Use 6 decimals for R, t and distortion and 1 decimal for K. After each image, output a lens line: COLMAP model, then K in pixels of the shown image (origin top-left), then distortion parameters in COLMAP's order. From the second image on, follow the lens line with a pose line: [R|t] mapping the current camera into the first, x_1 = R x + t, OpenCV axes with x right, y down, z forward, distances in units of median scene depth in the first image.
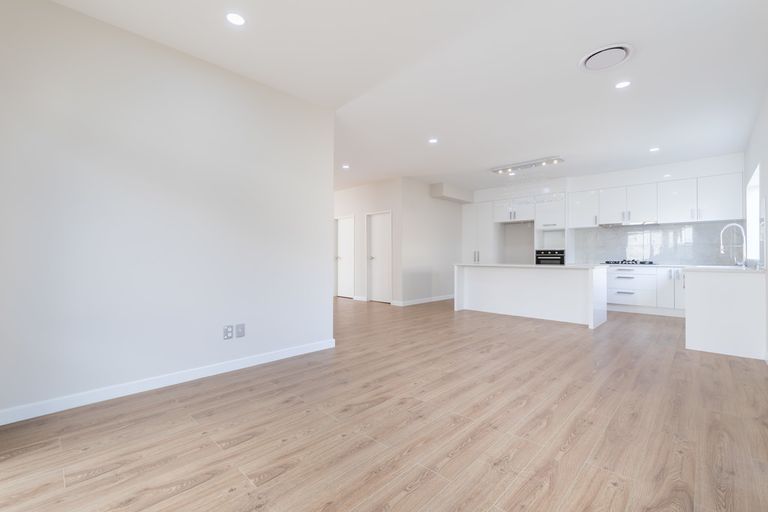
lens RADIAL K [[335.3, 0, 383.0], [0, 335.3, 256.1], [0, 0, 1]] dist [0.001411, 0.000260]
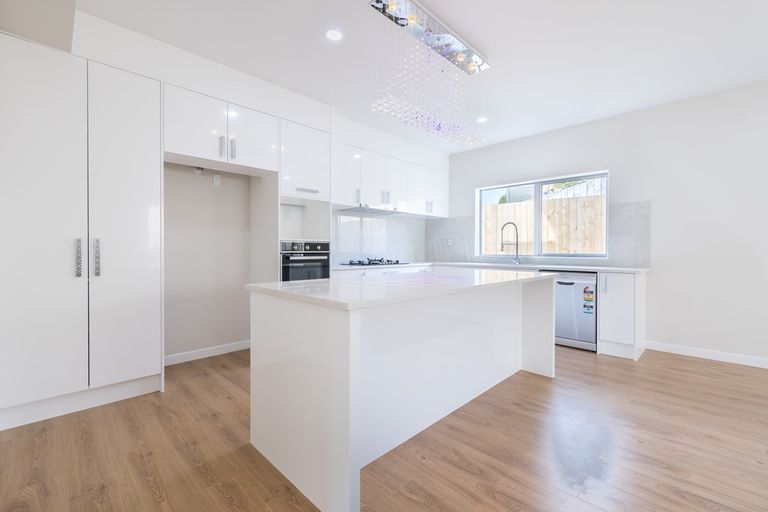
lens RADIAL K [[335.3, 0, 380.3], [0, 335.3, 261.7], [0, 0, 1]] dist [0.001411, 0.000260]
pose [[0.045496, -0.025718, 0.998633, 0.013196], [0.001880, 0.999669, 0.025659, -0.001787], [-0.998963, 0.000710, 0.045529, 1.014328]]
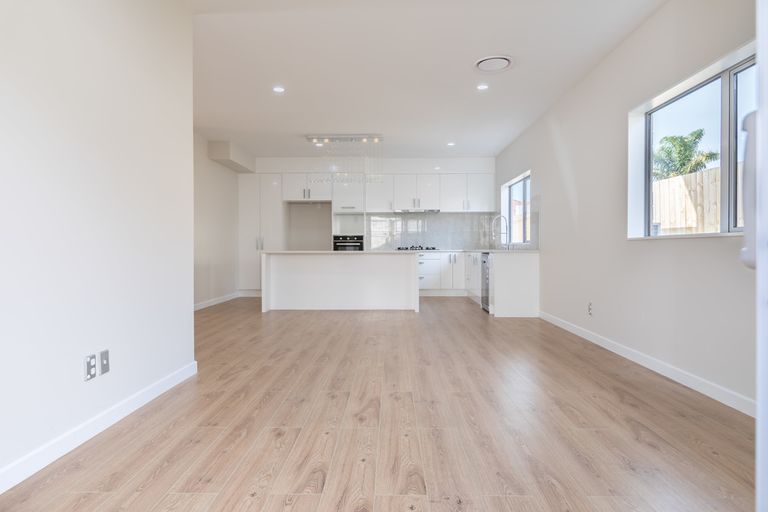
lens RADIAL K [[454.8, 0, 380.7], [0, 454.8, 251.4], [0, 0, 1]] dist [0.004565, 0.000595]
pose [[0.727550, -0.008728, 0.685999, -0.322435], [0.002211, 0.999944, 0.010377, 0.014483], [-0.686051, -0.006032, 0.727529, 0.061924]]
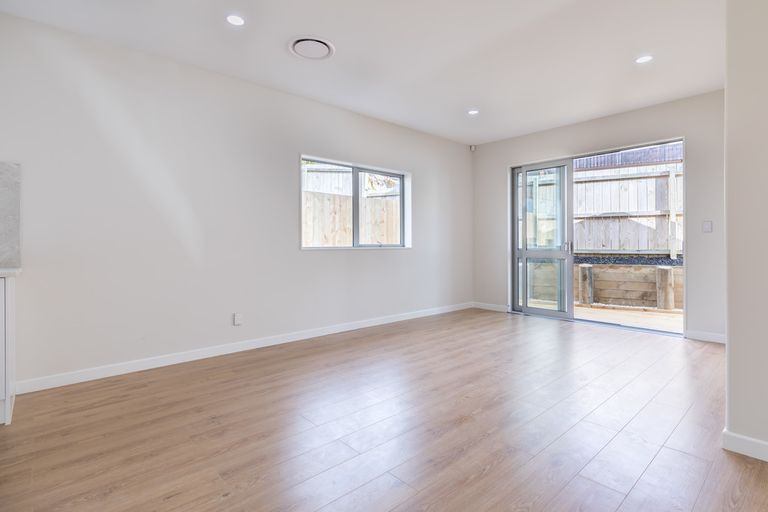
lens RADIAL K [[369.5, 0, 378.7], [0, 369.5, 249.3], [0, 0, 1]] dist [0.001830, -0.000441]
pose [[-0.995883, 0.009001, 0.090196, 0.167975], [0.009222, 0.999955, 0.002034, 0.006413], [-0.090174, 0.002858, -0.995922, 0.954359]]
